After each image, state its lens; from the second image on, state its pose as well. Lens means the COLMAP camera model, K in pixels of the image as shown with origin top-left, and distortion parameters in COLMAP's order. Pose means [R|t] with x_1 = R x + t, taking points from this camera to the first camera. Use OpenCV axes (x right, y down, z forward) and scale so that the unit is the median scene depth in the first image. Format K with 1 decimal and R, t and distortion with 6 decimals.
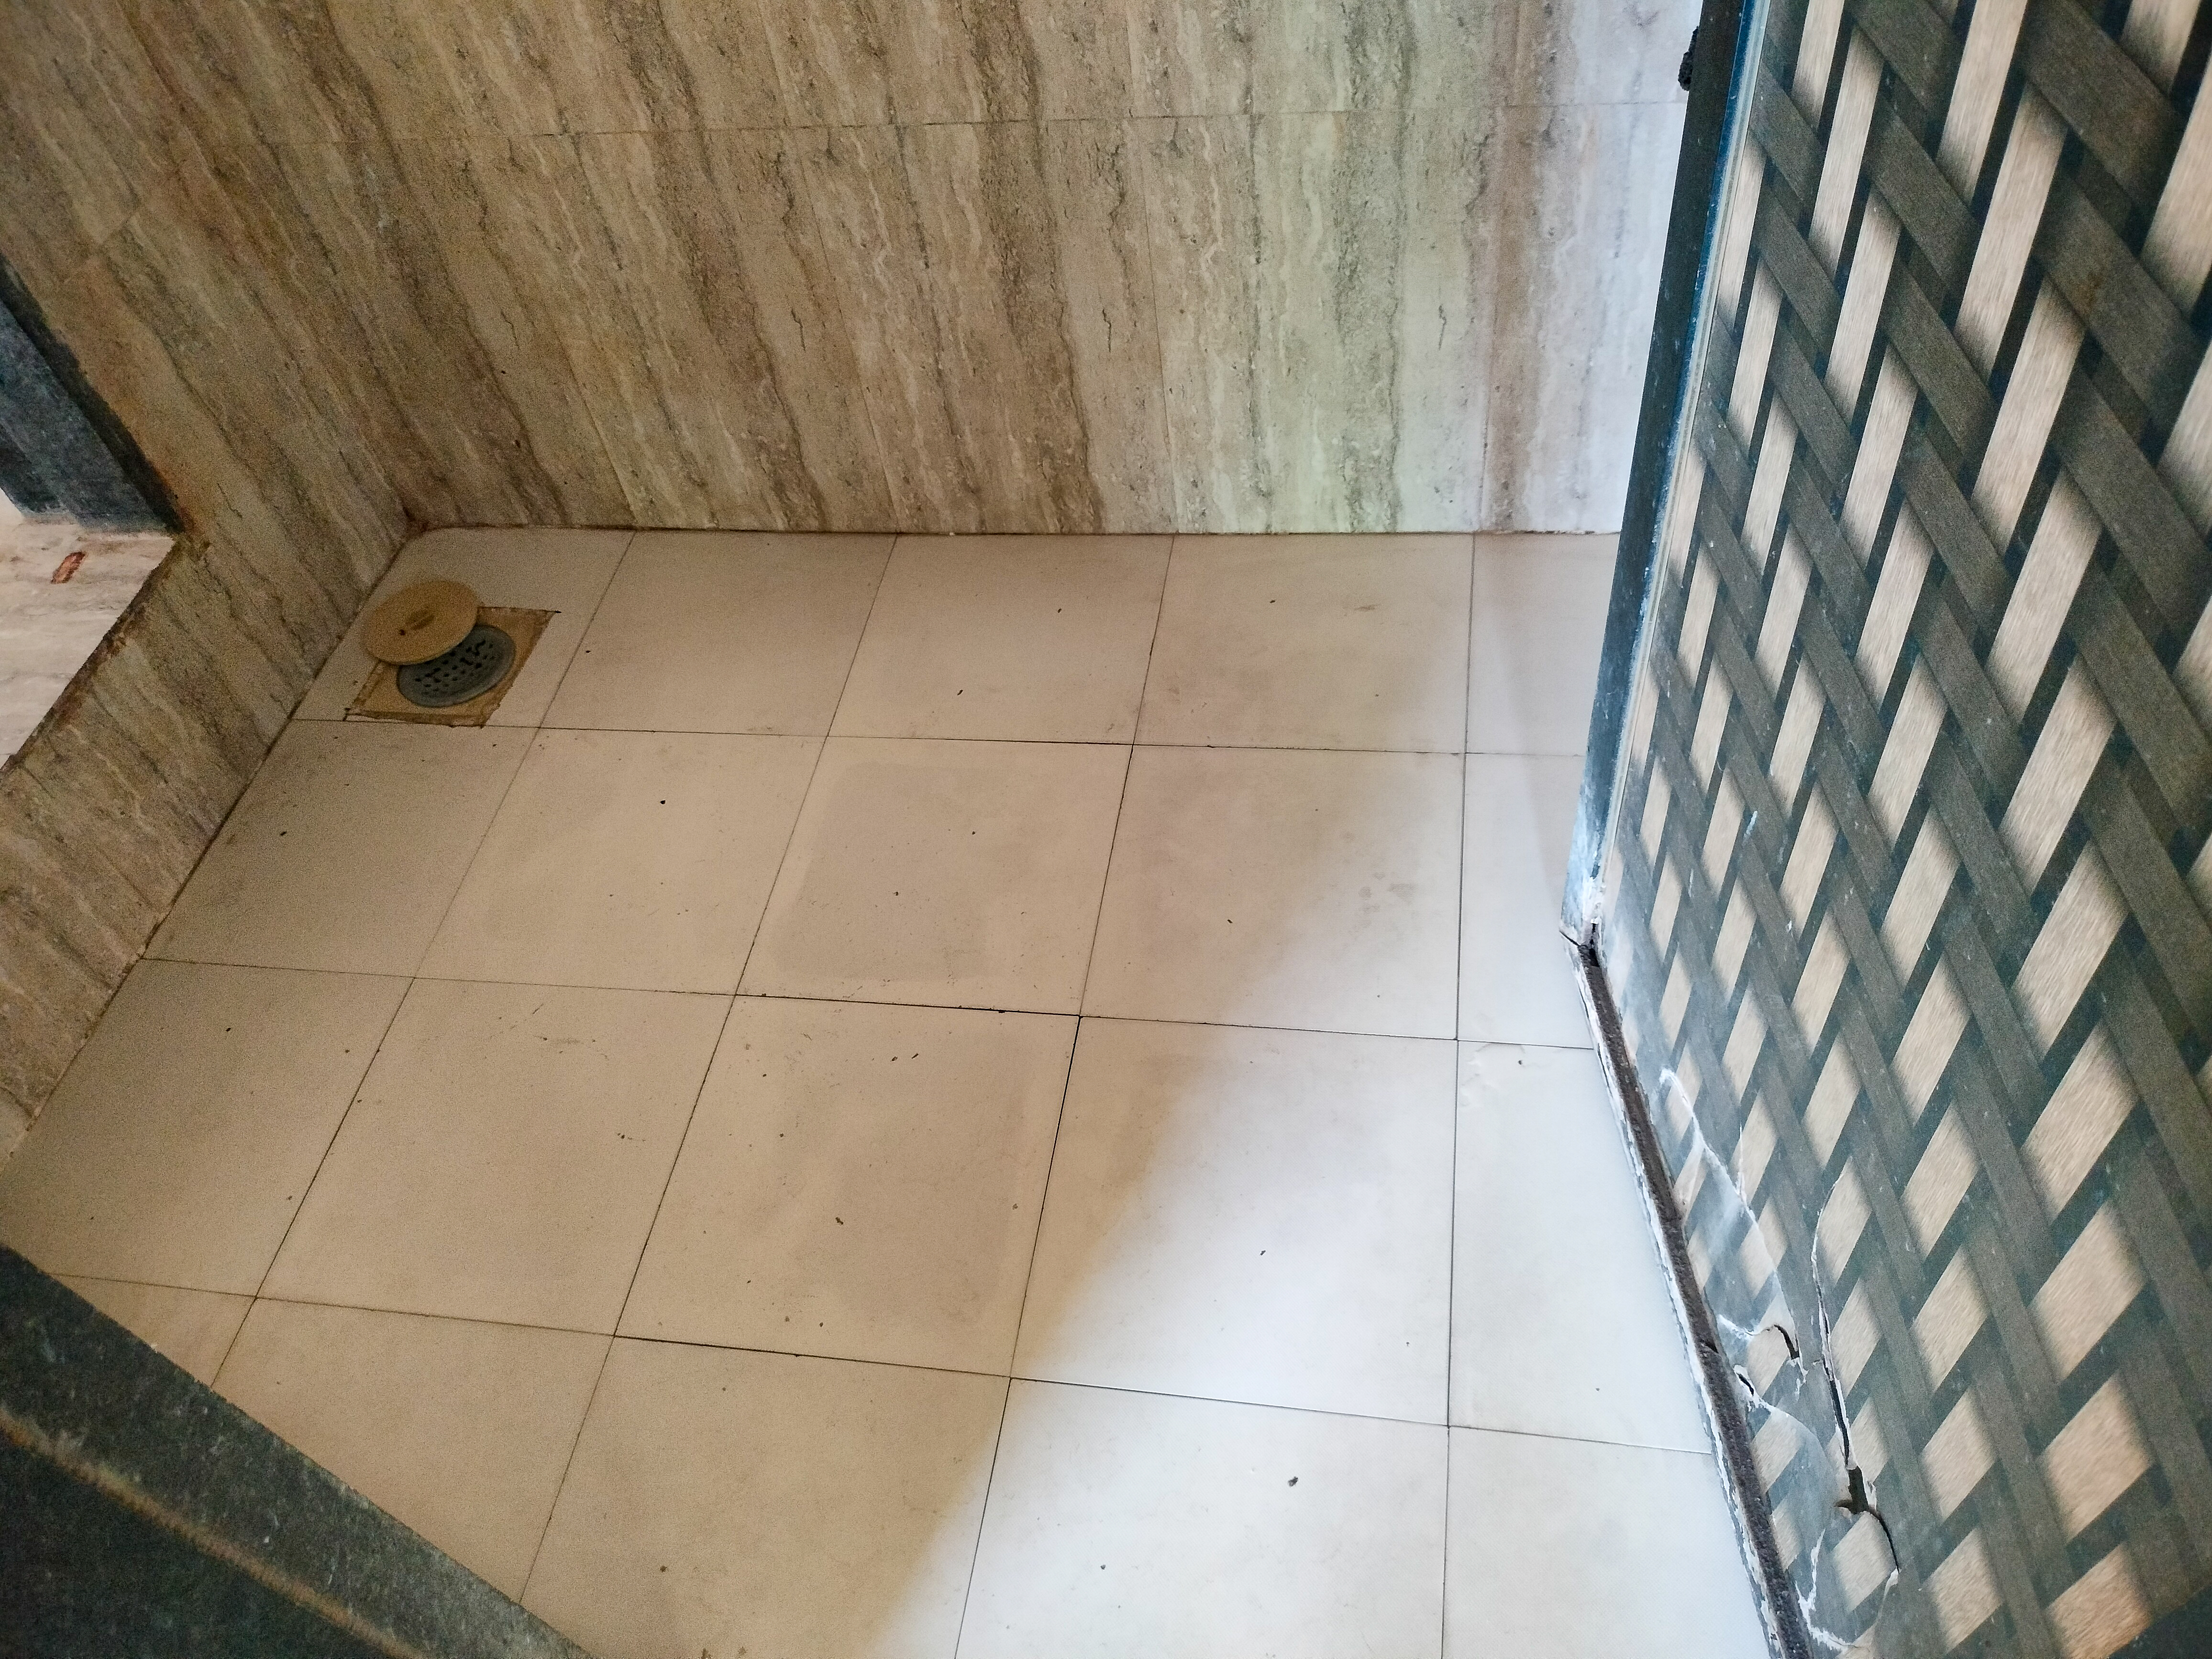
lens RADIAL K [[1710.0, 0, 1080.7], [0, 1710.0, 861.5], [0, 0, 1]] dist [0.089730, -0.153118]
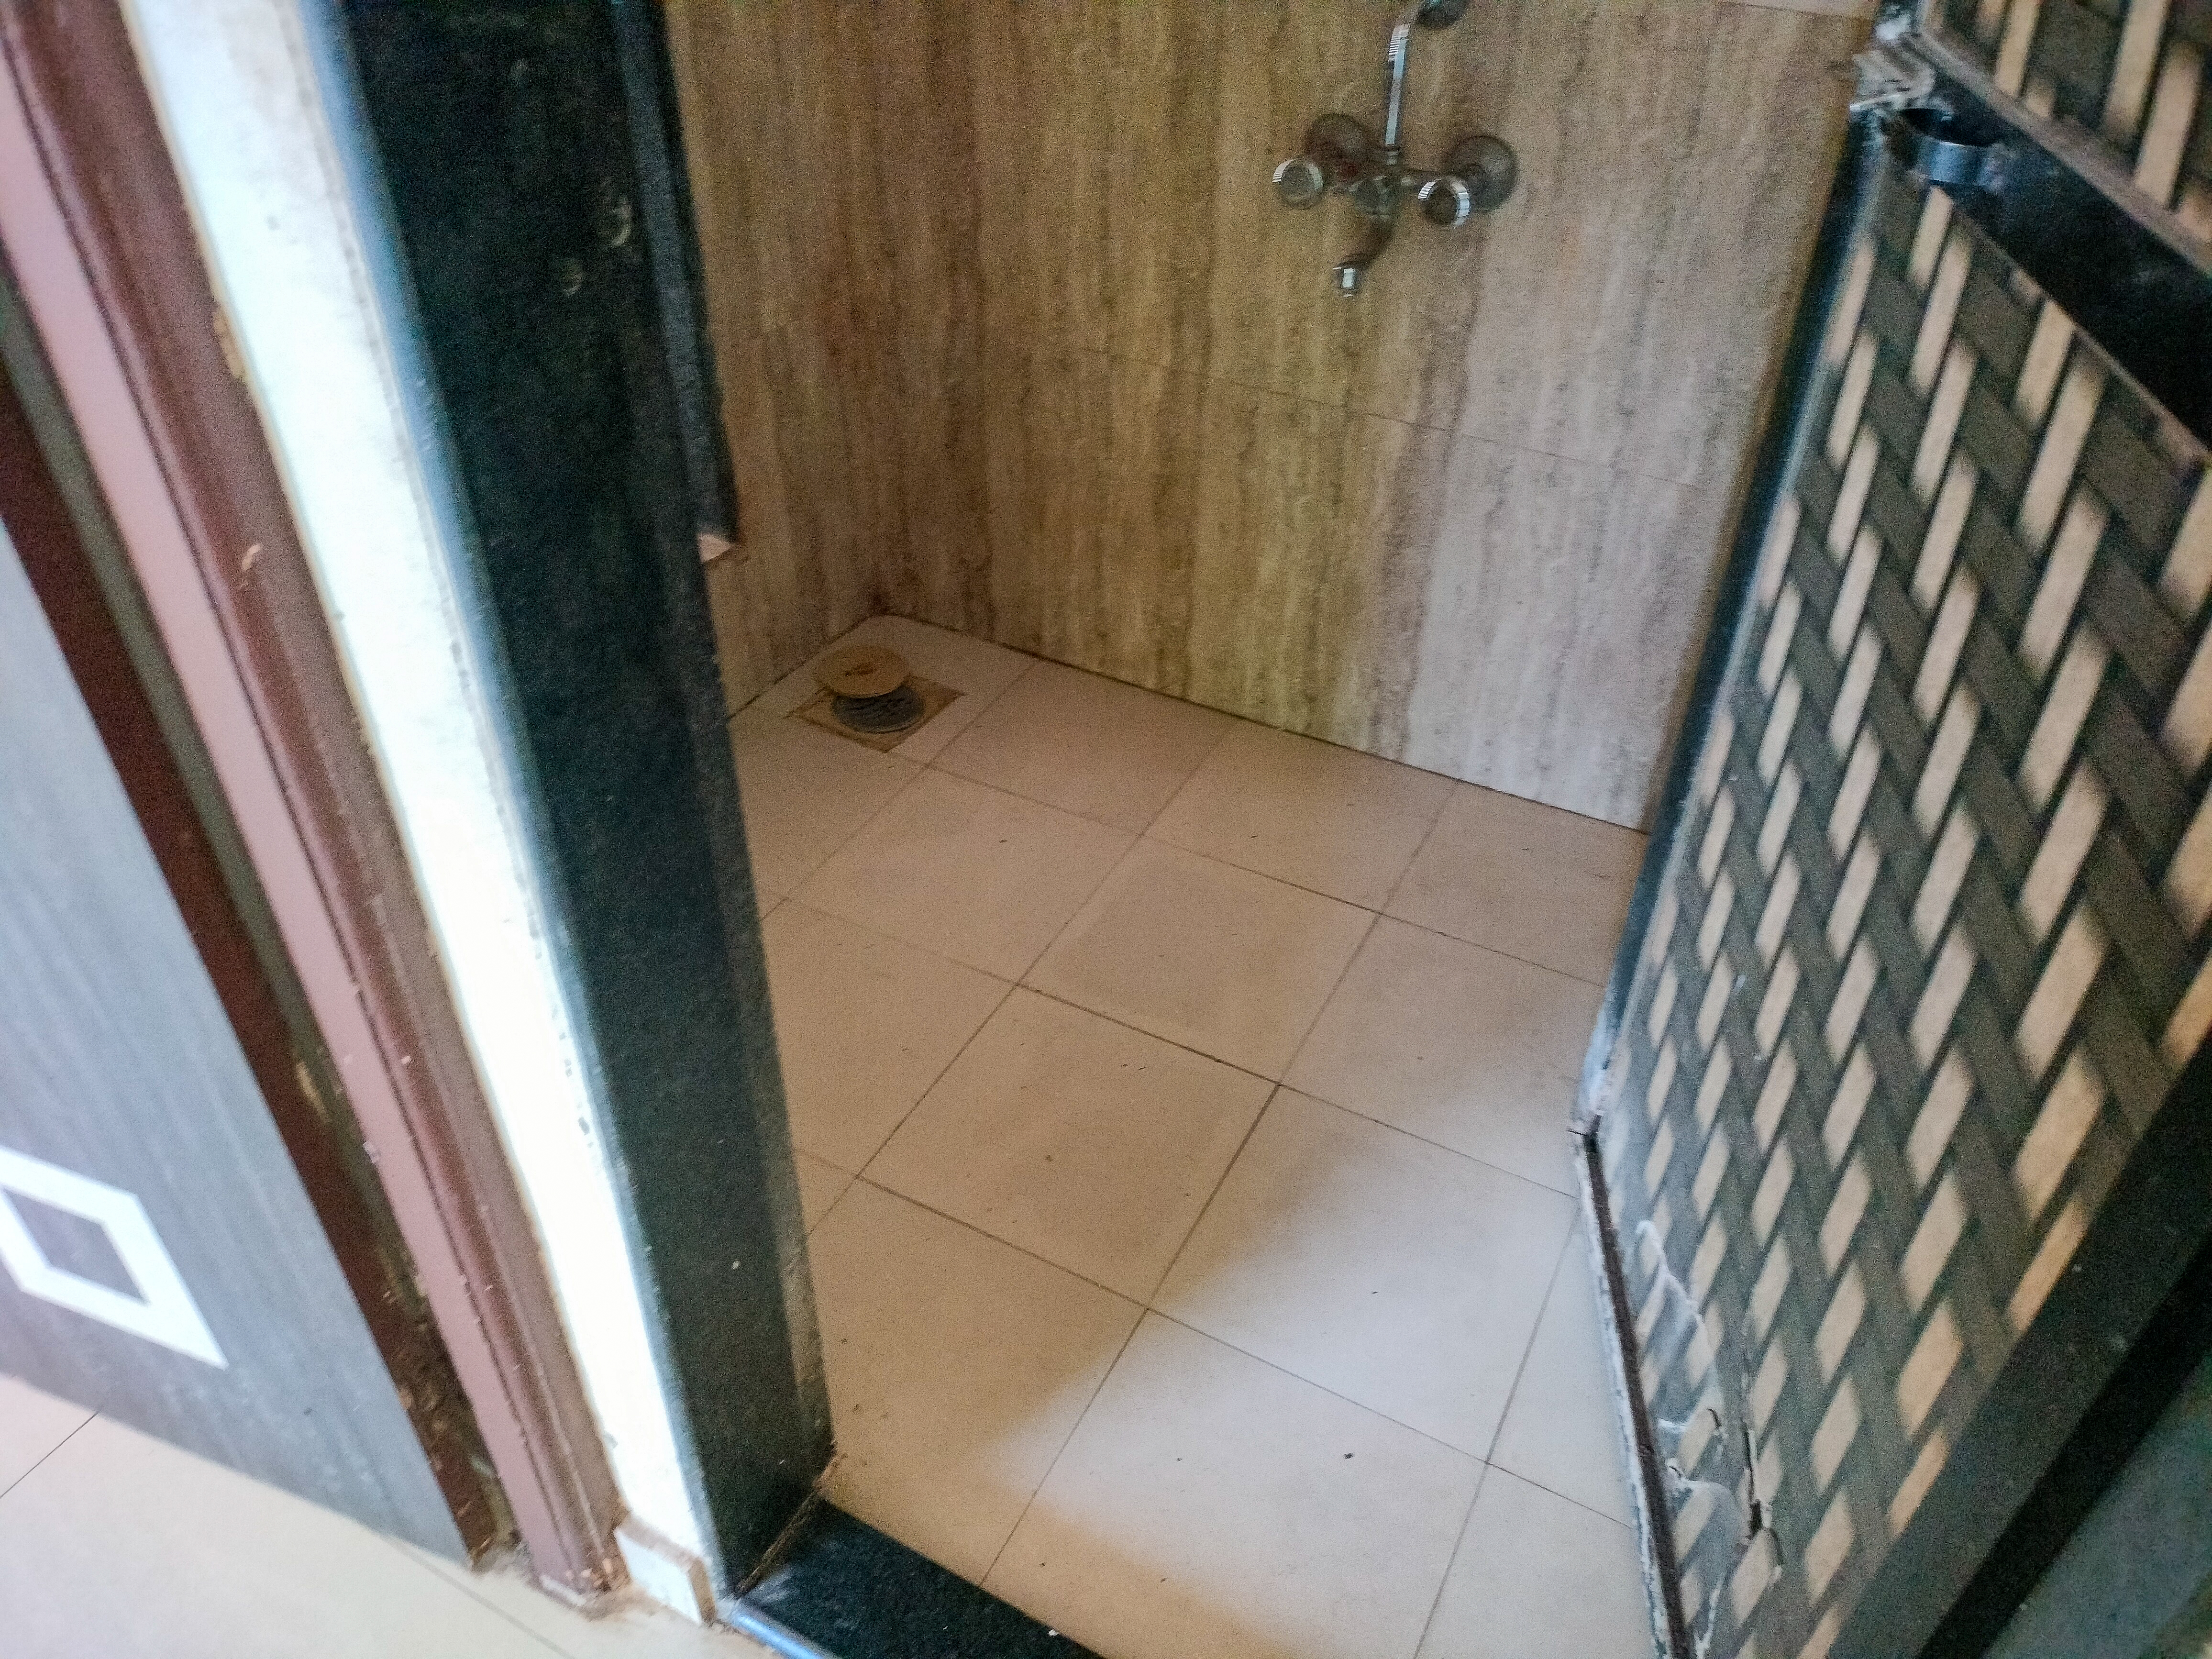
lens RADIAL K [[1710.0, 0, 1080.7], [0, 1710.0, 861.5], [0, 0, 1]] dist [0.089730, -0.153118]
pose [[0.942056, 0.299963, -0.150174, 0.002324], [-0.324336, 0.928765, -0.179445, 0.177794], [0.085649, 0.217755, 0.972238, -0.199193]]
